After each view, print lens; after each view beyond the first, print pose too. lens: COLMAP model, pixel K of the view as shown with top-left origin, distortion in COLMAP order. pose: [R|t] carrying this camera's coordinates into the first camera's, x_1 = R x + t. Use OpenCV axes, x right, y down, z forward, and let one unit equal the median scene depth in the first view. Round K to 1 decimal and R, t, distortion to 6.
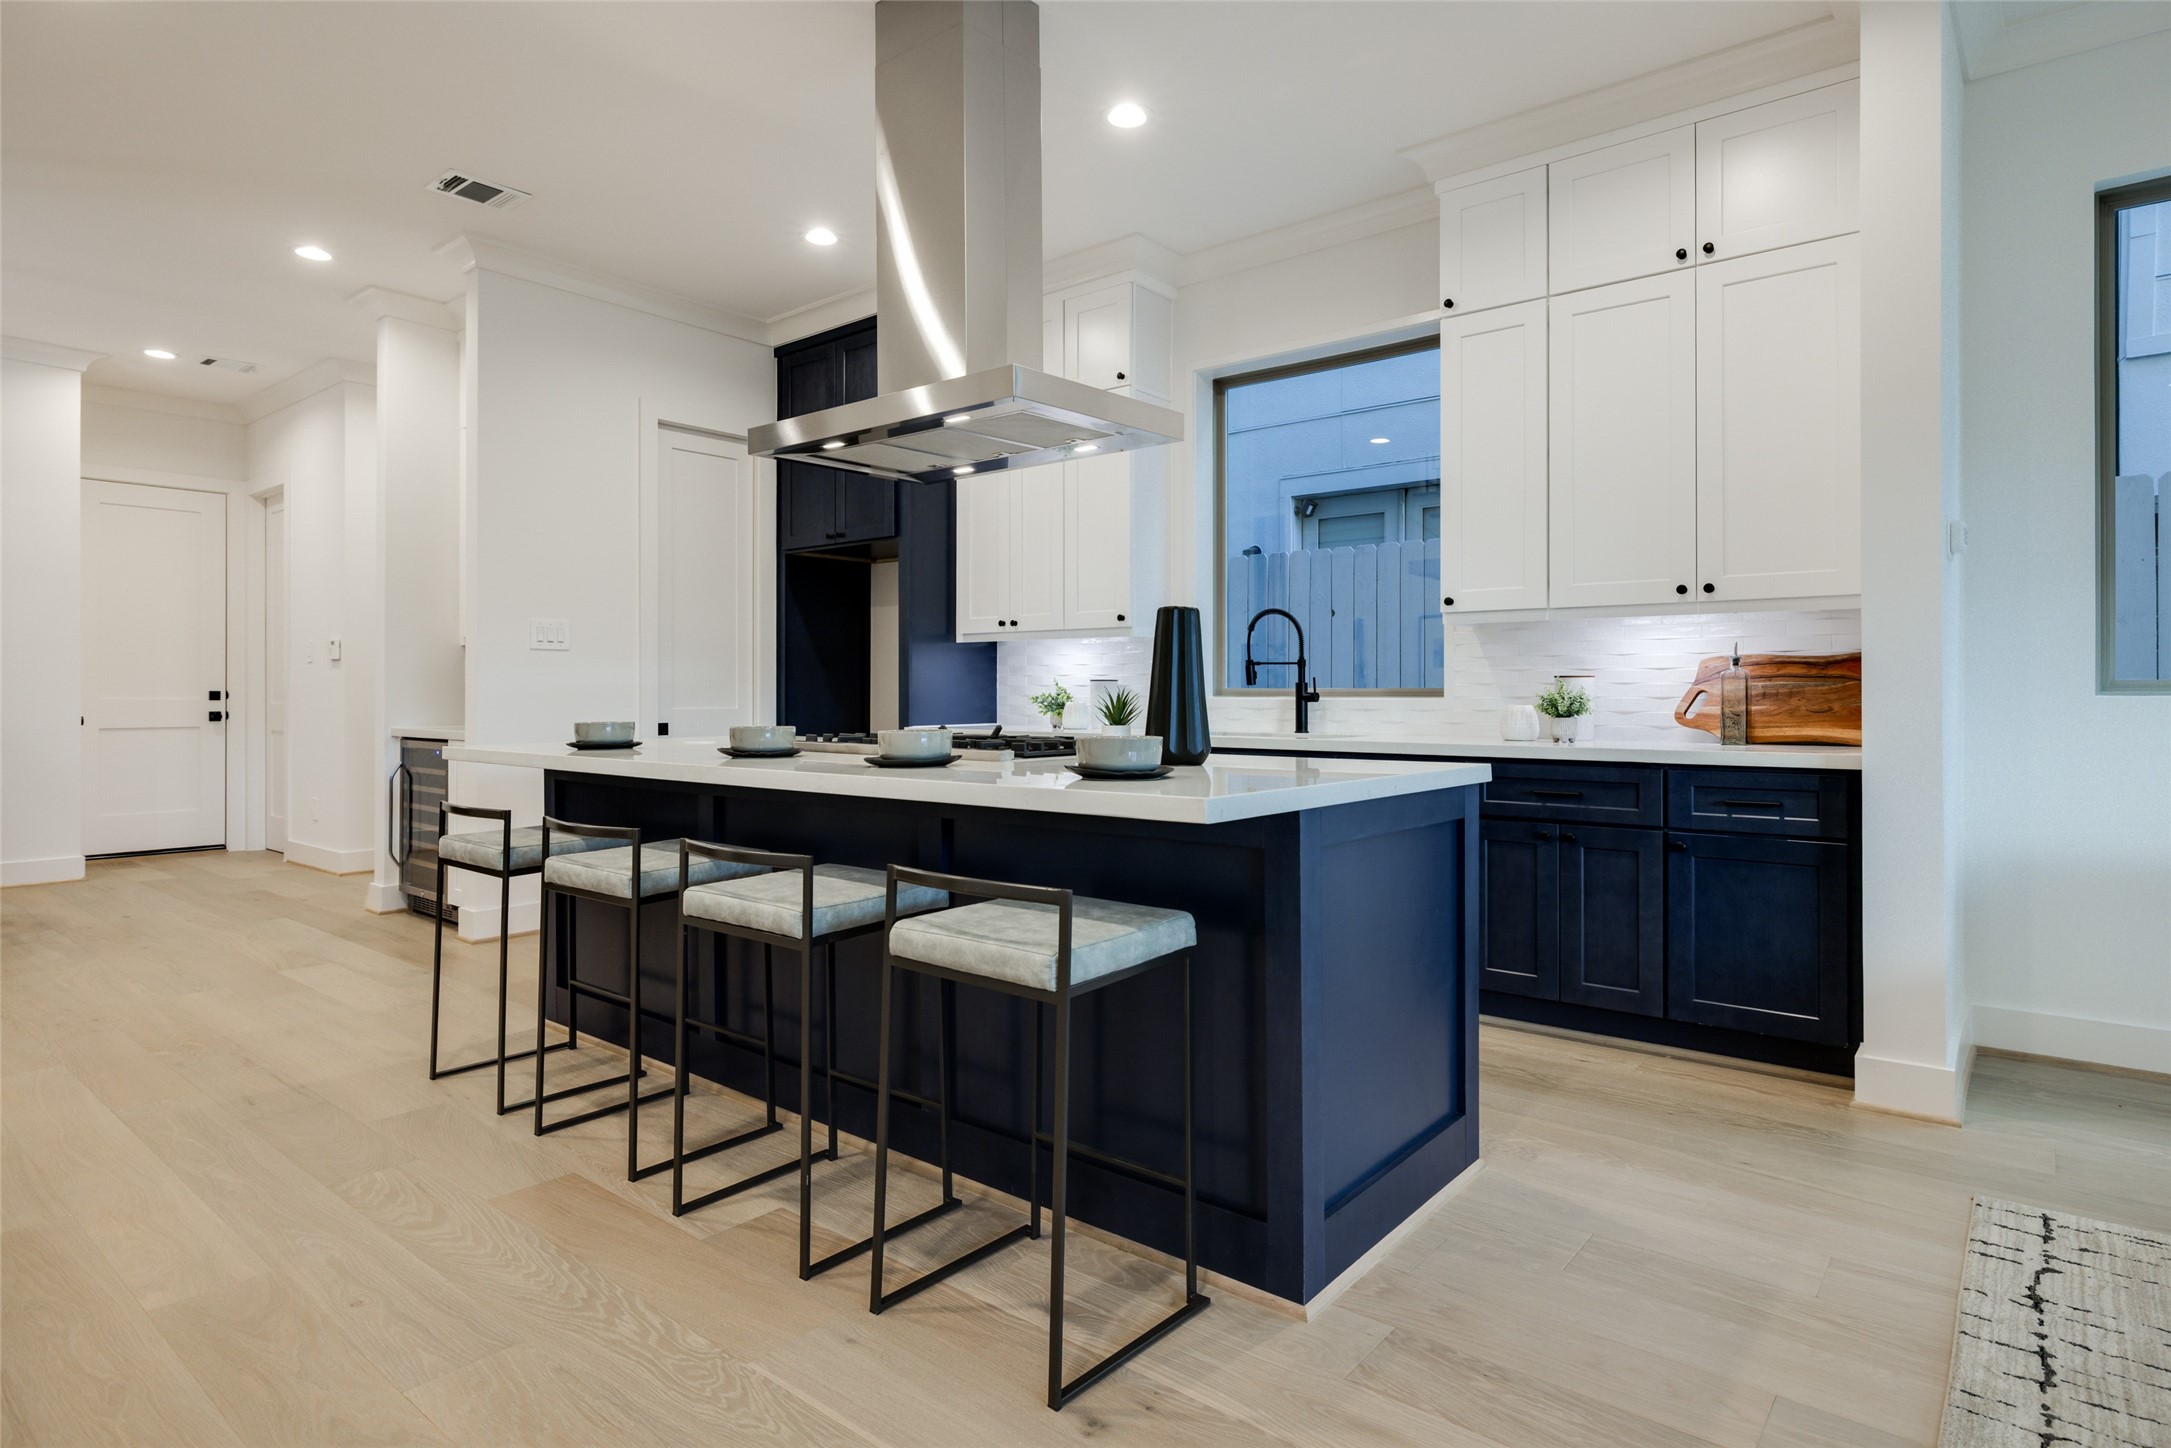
lens RADIAL K [[1164.8, 0, 1123.0], [0, 1164.8, 694.9], [0, 0, 1]] dist [-0.002263, 0.002163]
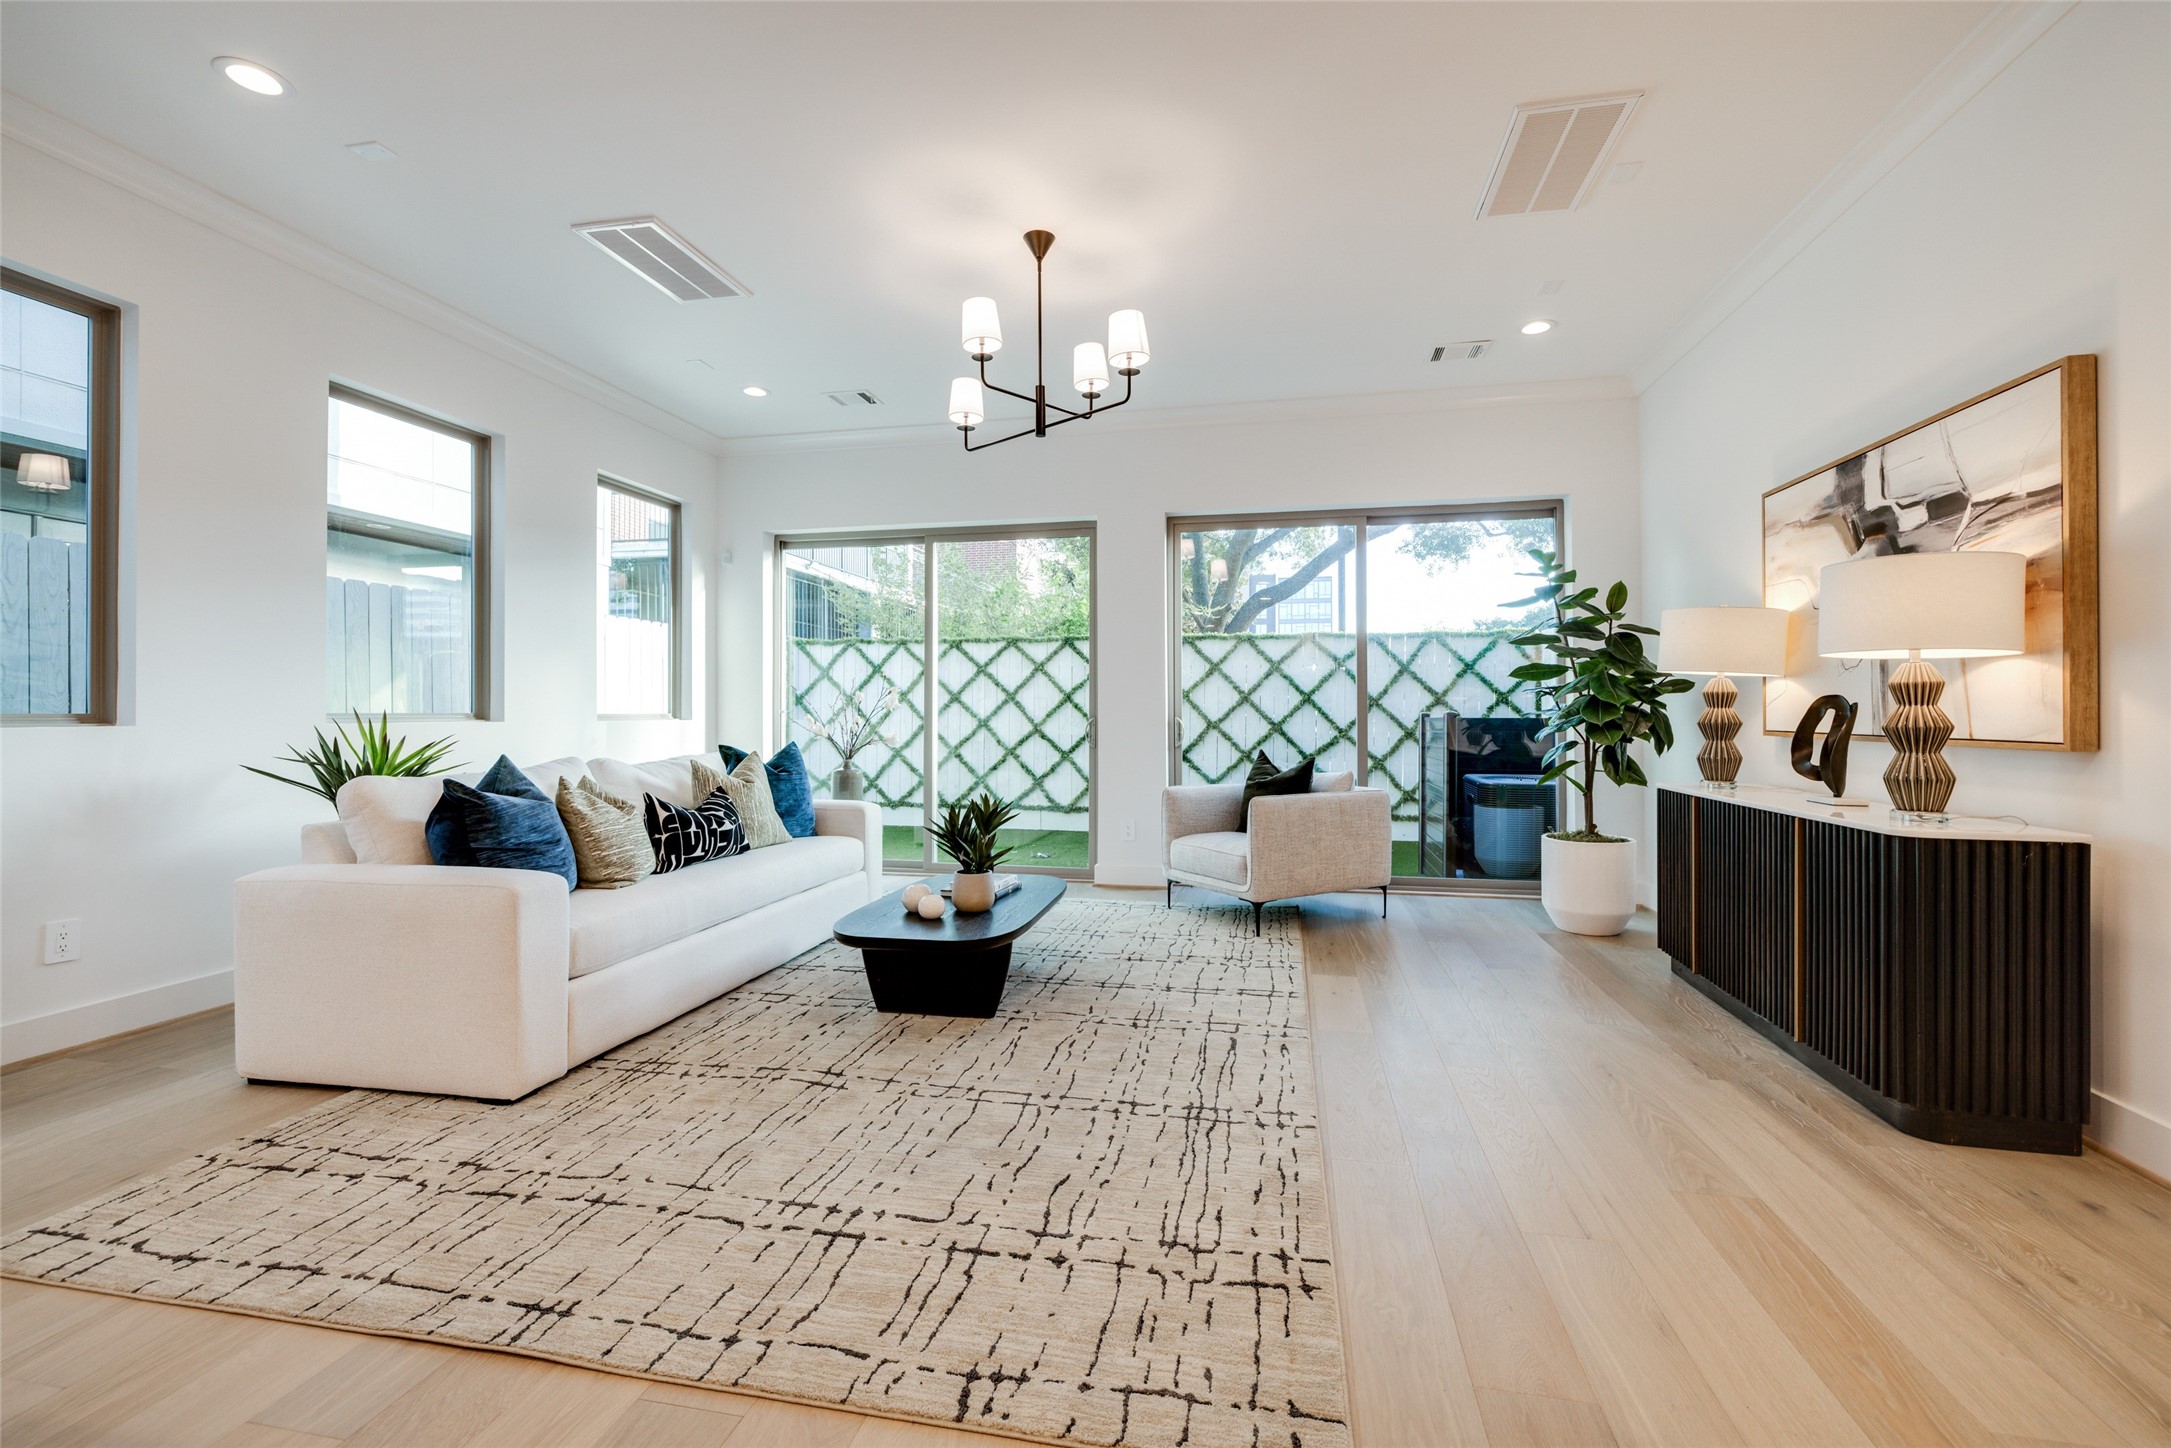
lens RADIAL K [[932.4, 0, 1075.2], [0, 932.4, 714.4], [0, 0, 1]] dist [0.002362, -0.000152]
pose [[-0.445747, 0.001934, 0.895157, -0.258807], [0.004734, 0.999989, 0.000197, -0.007786], [-0.895147, 0.004326, -0.445751, 0.370497]]
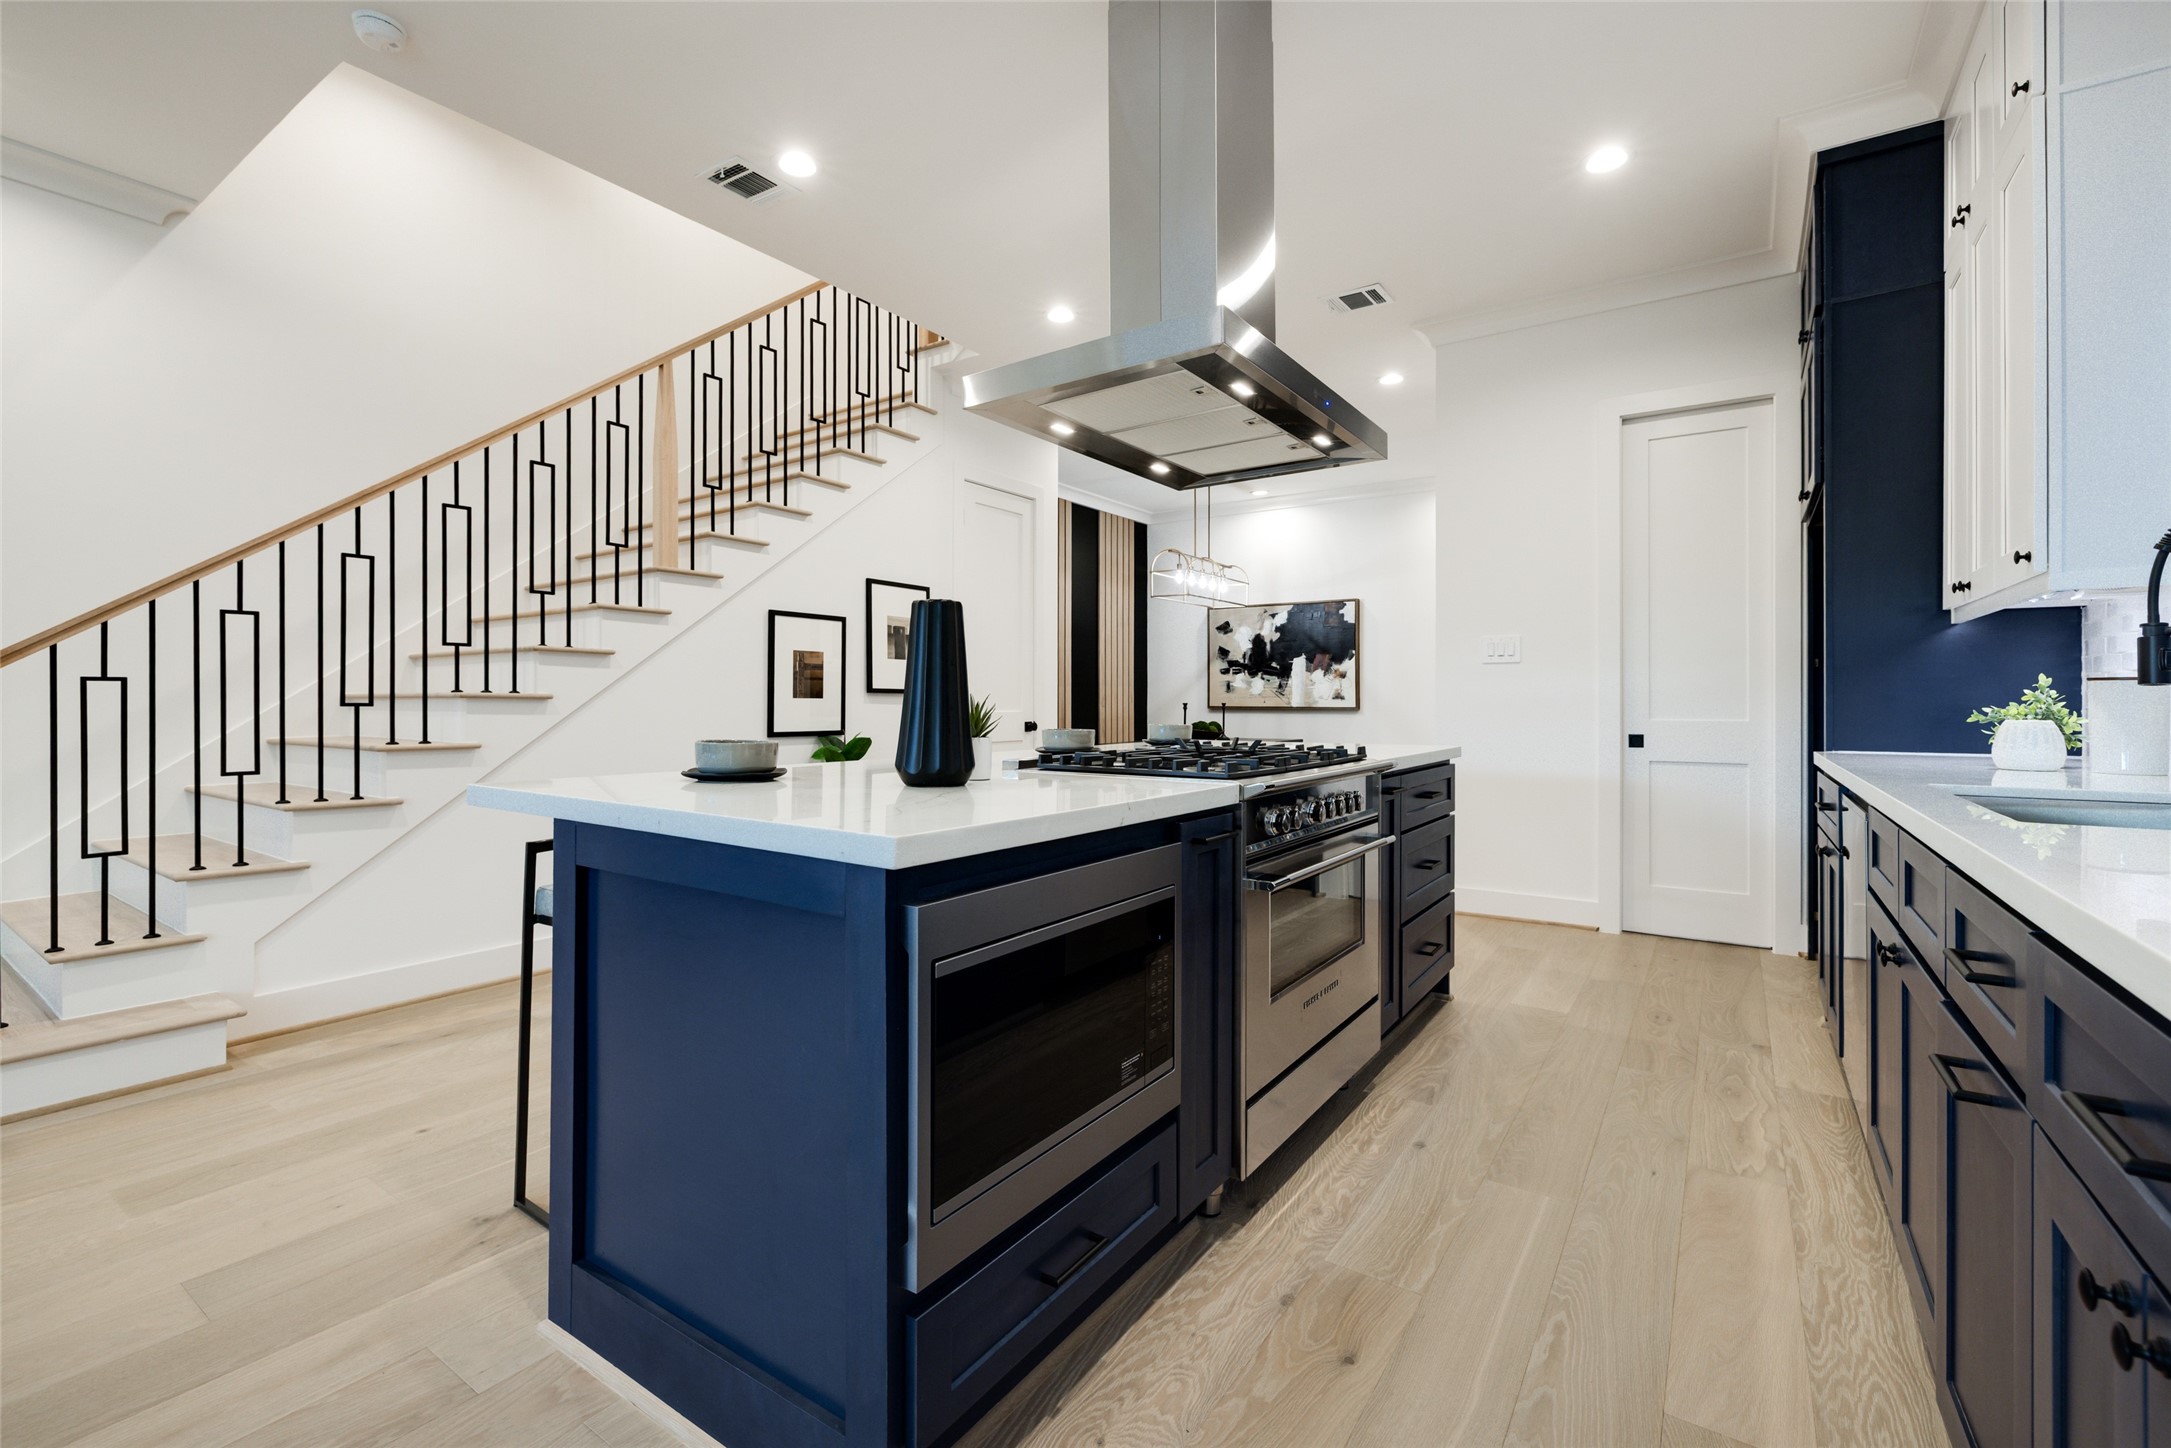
lens RADIAL K [[932.4, 0, 1040.8], [0, 932.4, 710.7], [0, 0, 1]] dist [0.002362, -0.000152]
pose [[0.056348, 0.010307, -0.998358, 0.567527], [-0.003447, 0.999943, 0.010129, -0.002154], [0.998405, 0.002871, 0.056380, 0.803629]]
